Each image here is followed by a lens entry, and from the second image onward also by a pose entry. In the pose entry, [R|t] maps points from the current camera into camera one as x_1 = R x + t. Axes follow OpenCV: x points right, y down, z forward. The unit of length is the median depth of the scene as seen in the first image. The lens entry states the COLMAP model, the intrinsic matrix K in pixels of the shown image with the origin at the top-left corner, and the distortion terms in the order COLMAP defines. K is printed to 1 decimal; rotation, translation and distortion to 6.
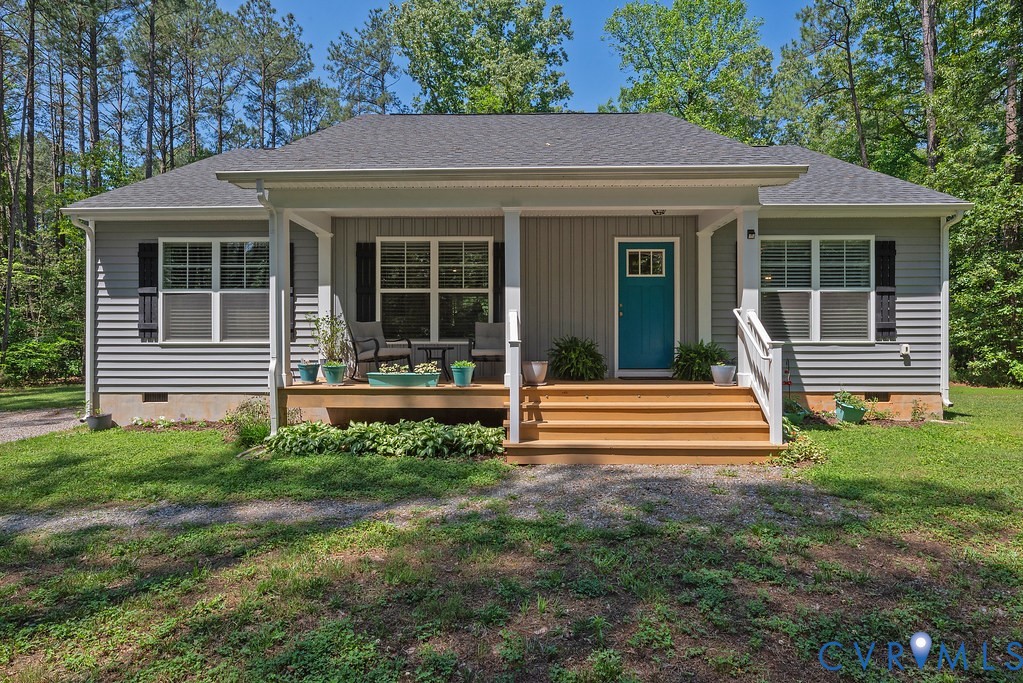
lens RADIAL K [[519.2, 0, 512.2], [0, 519.2, 340.8], [0, 0, 1]] dist [0.002540, -0.000908]
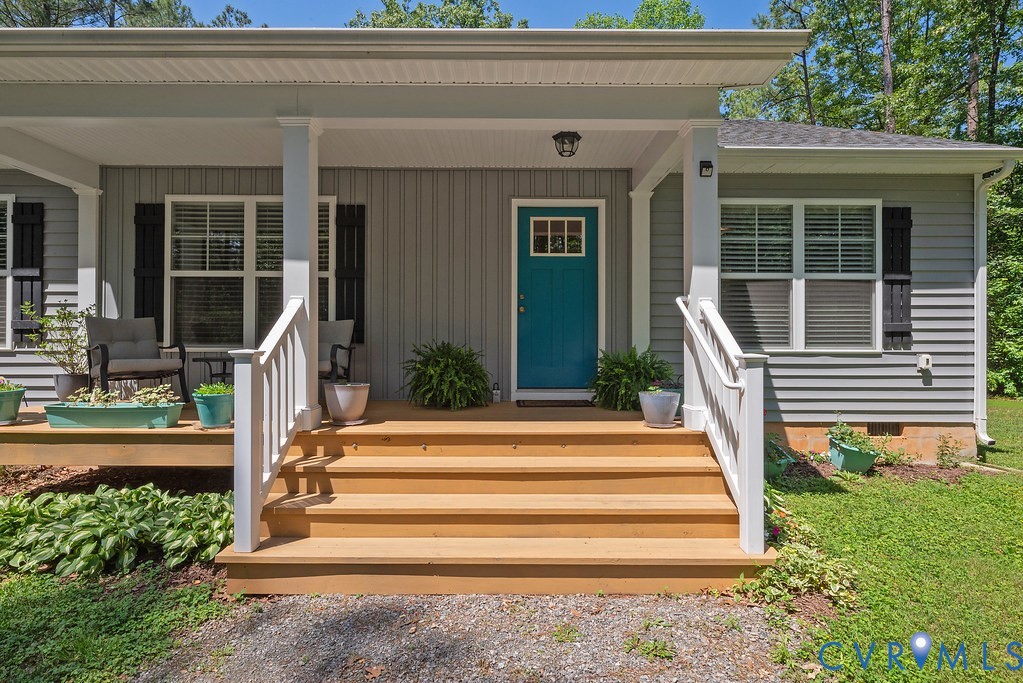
lens RADIAL K [[449.9, 0, 510.8], [0, 449.9, 340.7], [0, 0, 1]] dist [0.000438, -0.000282]
pose [[0.999863, 0.004297, 0.016008, 0.187796], [-0.004239, 0.999984, -0.003619, -0.007440], [-0.016023, 0.003550, 0.999865, 0.401752]]
